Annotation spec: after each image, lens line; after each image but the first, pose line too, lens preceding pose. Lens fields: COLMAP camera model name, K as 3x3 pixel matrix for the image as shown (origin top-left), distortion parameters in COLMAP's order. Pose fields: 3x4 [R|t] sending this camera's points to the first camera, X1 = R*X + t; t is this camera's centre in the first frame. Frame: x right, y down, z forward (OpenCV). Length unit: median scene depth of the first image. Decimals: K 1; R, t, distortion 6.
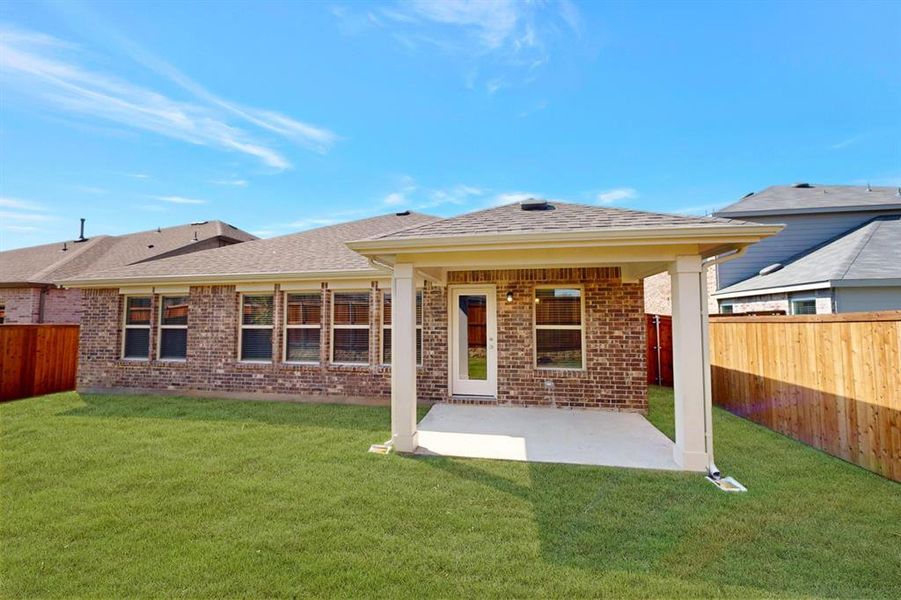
lens RADIAL K [[418.2, 0, 449.4], [0, 418.2, 279.6], [0, 0, 1]] dist [-0.001602, -0.000101]
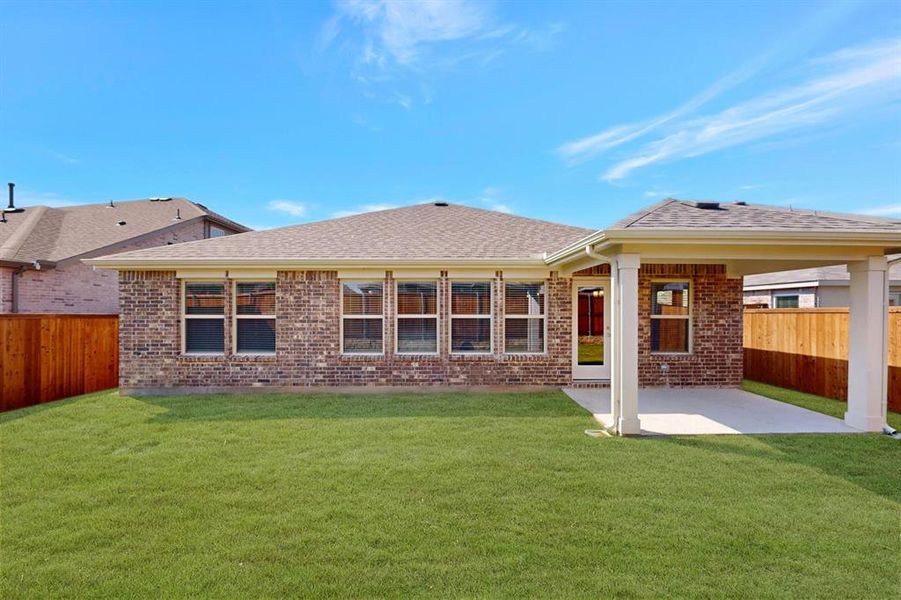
lens RADIAL K [[393.6, 0, 450.5], [0, 393.6, 300.0], [0, 0, 1]] dist [-0.000593, 0.000112]
pose [[0.970579, 0.010273, 0.240563, -0.499005], [-0.026325, 0.997628, 0.063609, 0.015547], [-0.239339, -0.068070, 0.968547, 0.108398]]
